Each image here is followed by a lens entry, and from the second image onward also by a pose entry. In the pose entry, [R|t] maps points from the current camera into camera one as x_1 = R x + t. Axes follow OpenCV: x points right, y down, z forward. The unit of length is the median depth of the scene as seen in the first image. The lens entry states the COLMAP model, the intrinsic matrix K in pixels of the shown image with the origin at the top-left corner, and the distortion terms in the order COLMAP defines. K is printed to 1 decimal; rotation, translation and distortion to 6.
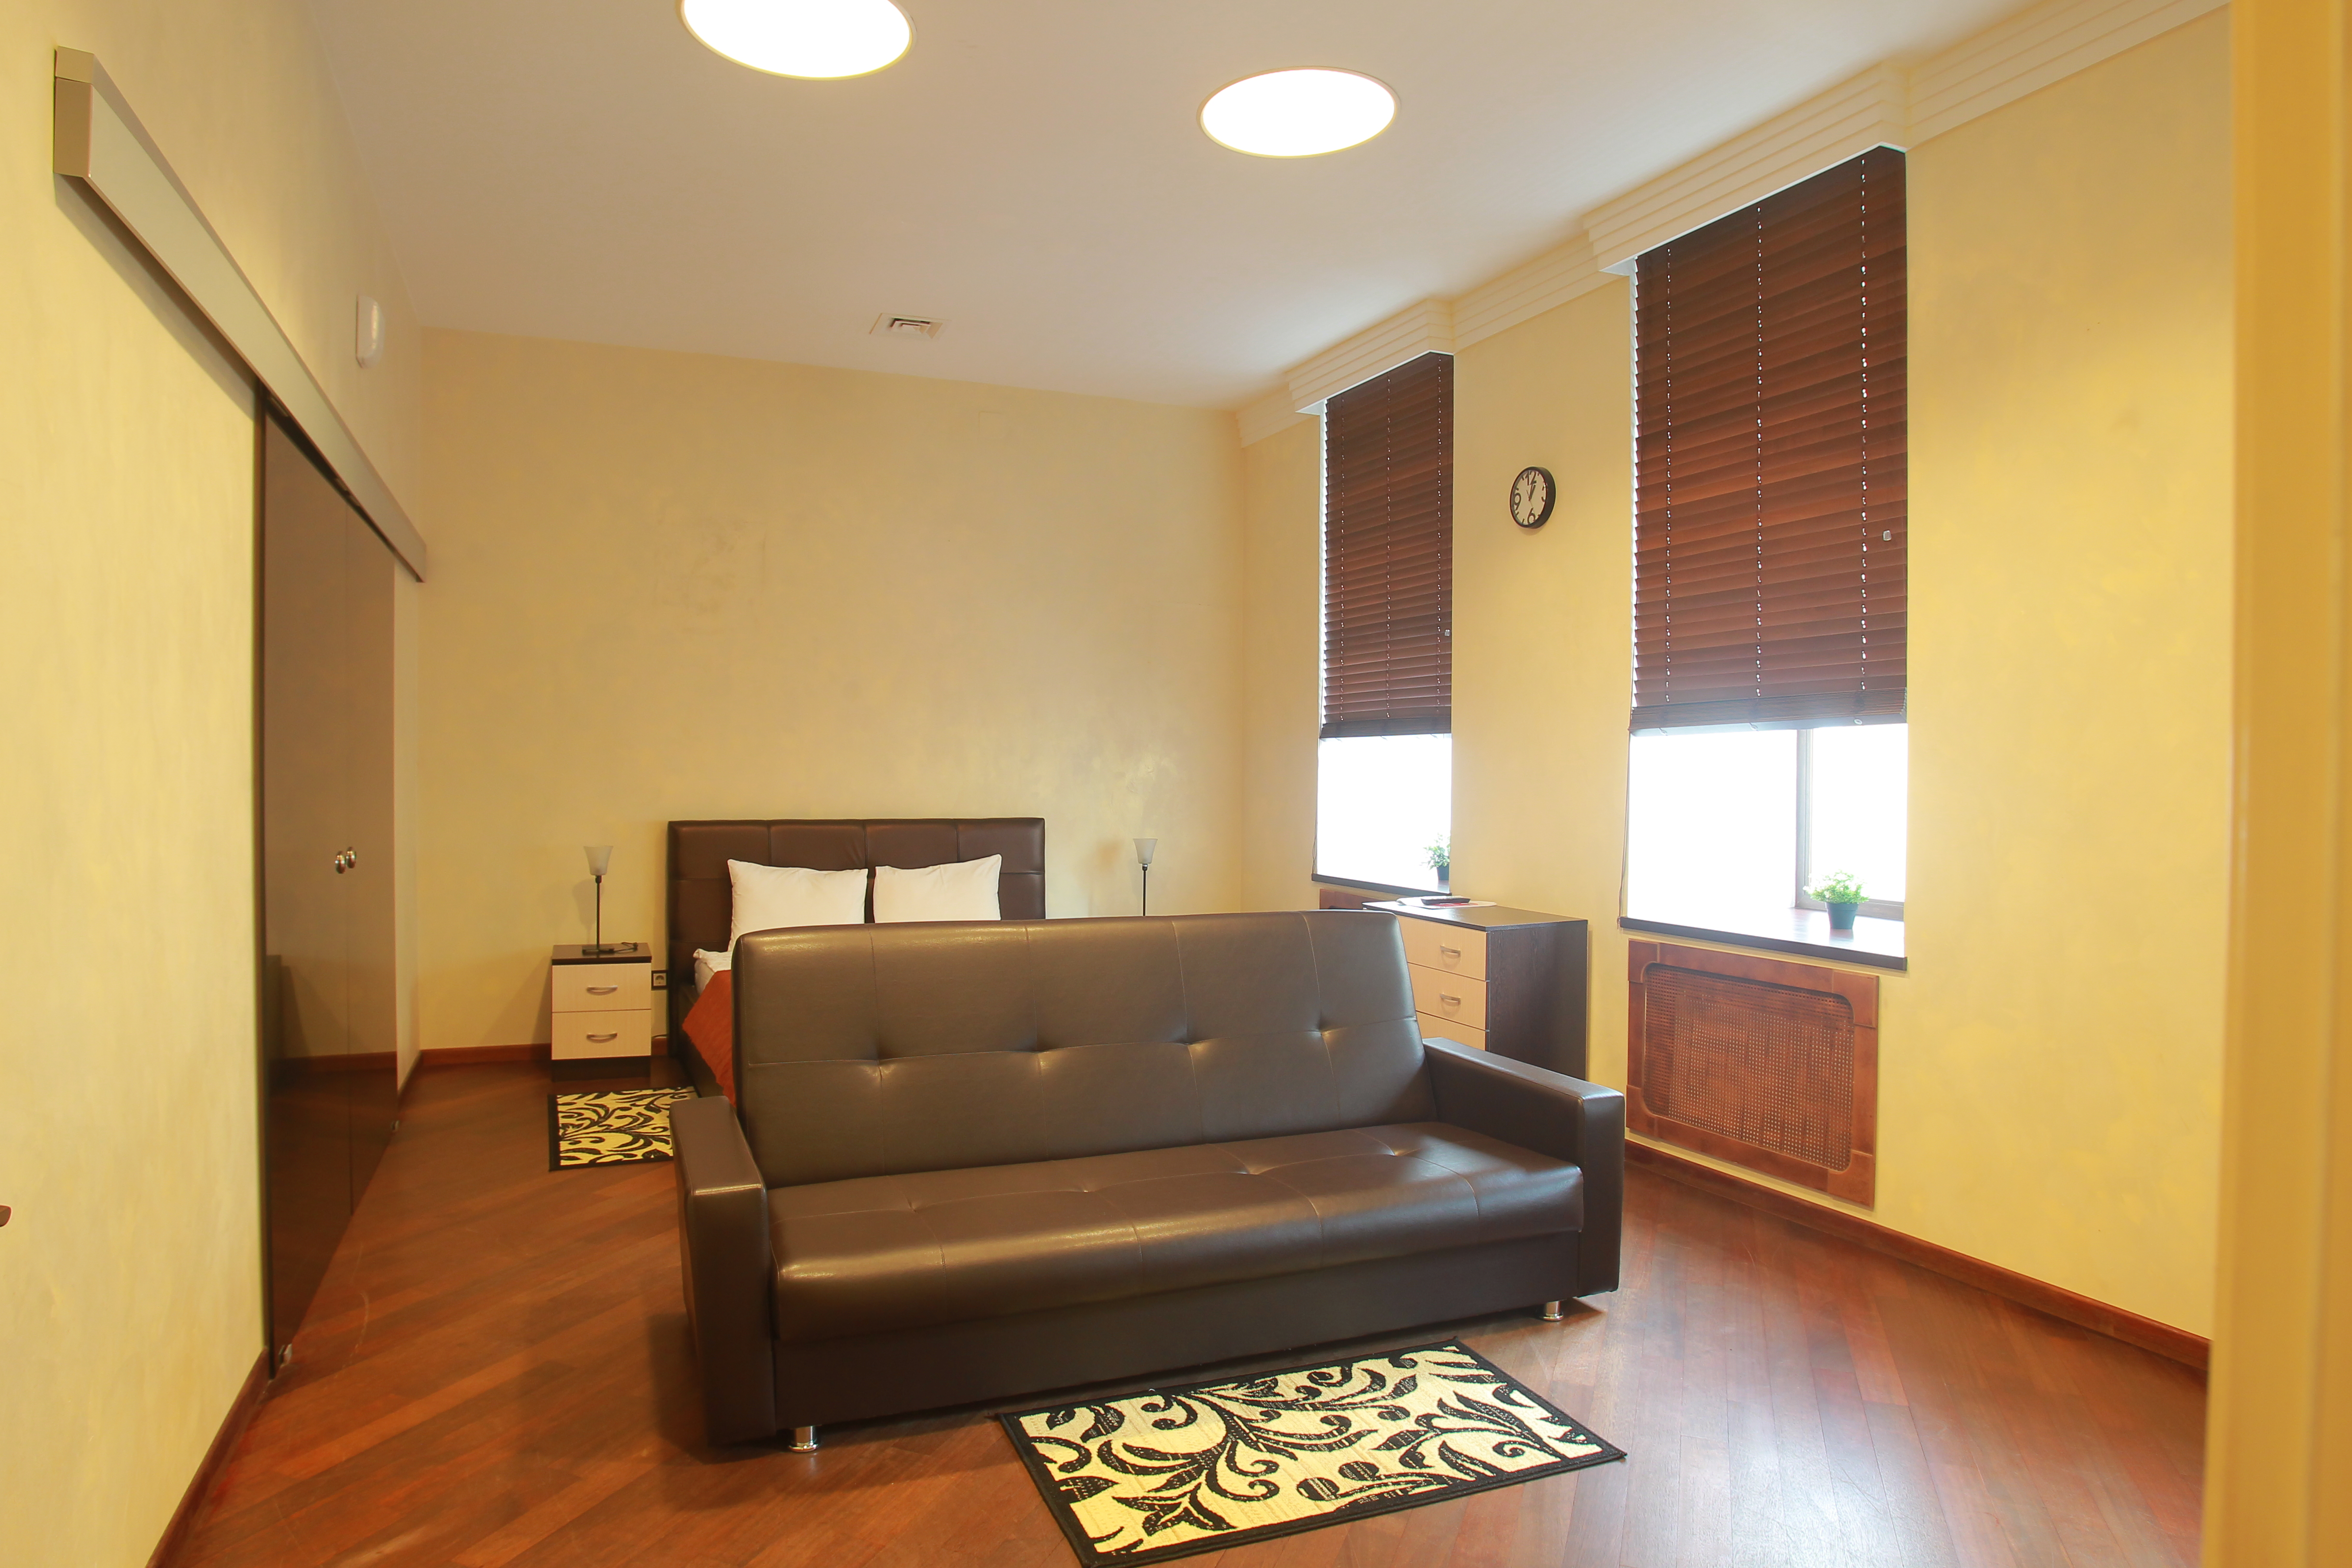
lens RADIAL K [[1387.5, 0, 1142.1], [0, 1387.5, 792.6], [0, 0, 1]] dist [-0.078474, 0.040771]
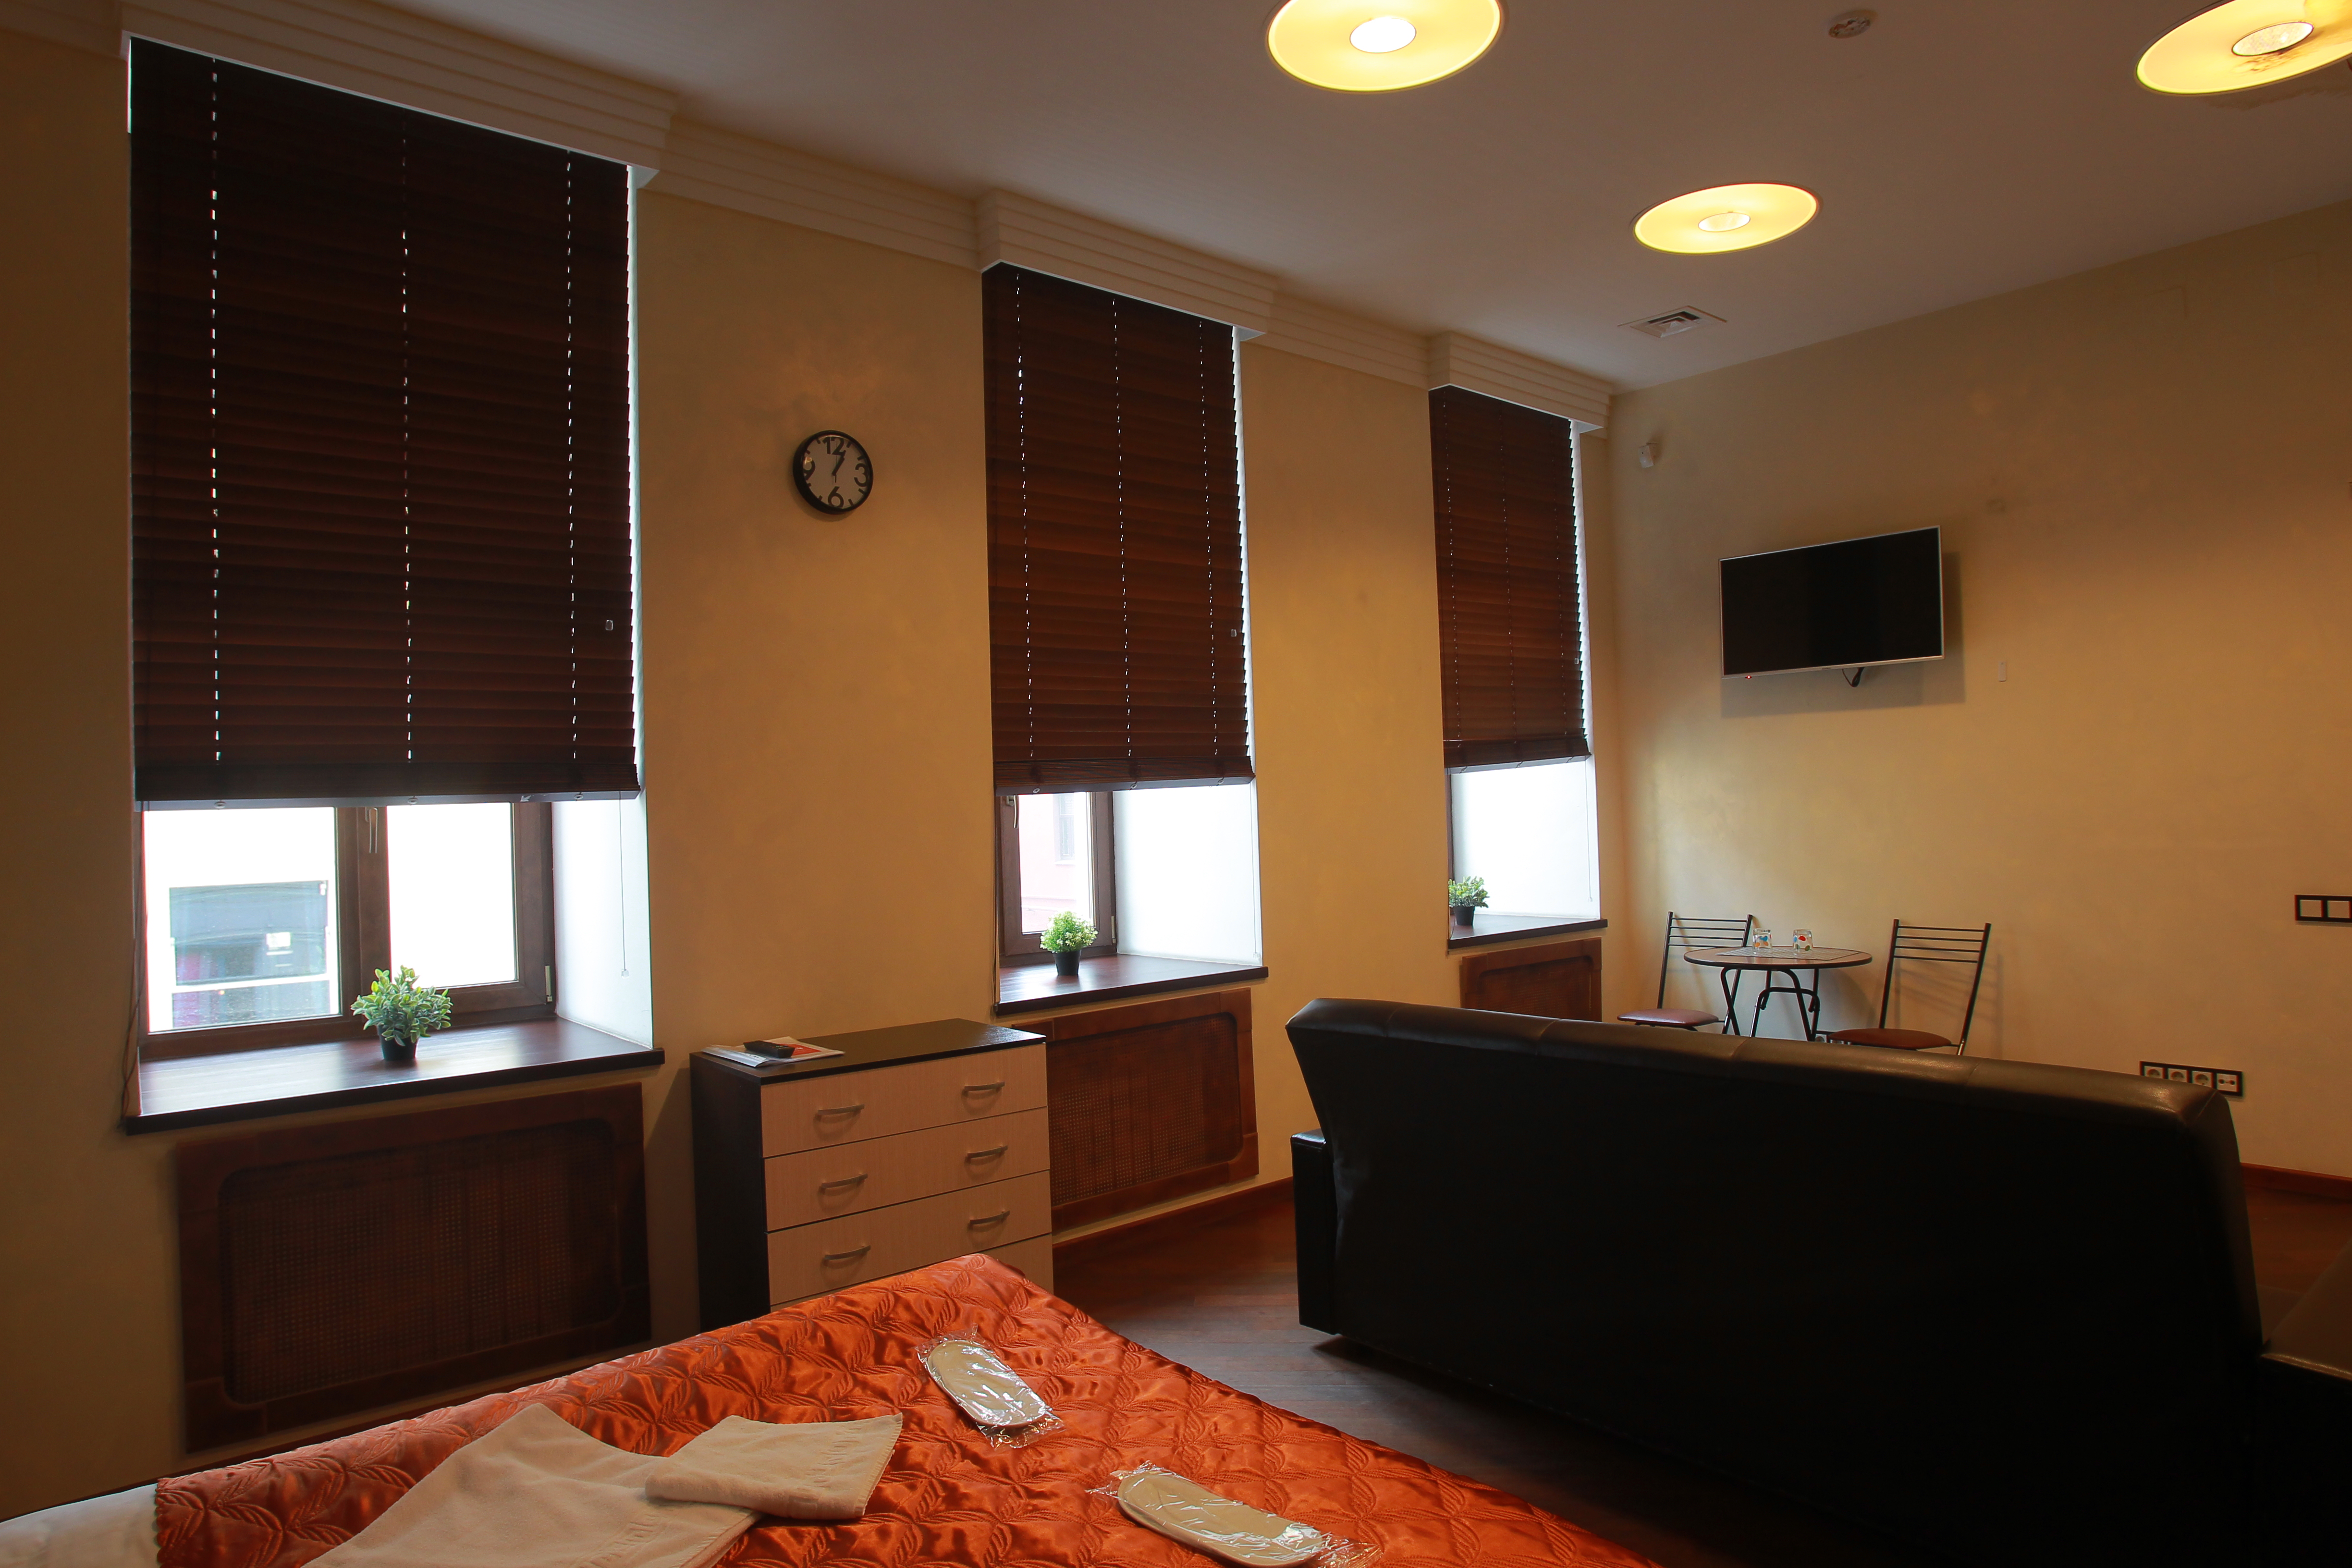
lens RADIAL K [[1387.5, 0, 1142.1], [0, 1387.5, 792.6], [0, 0, 1]] dist [-0.078474, 0.040771]
pose [[-0.282582, 0.024538, 0.958929, -0.601908], [0.052866, 0.998552, -0.009973, -0.032464], [-0.957785, 0.047876, -0.283470, 1.347576]]
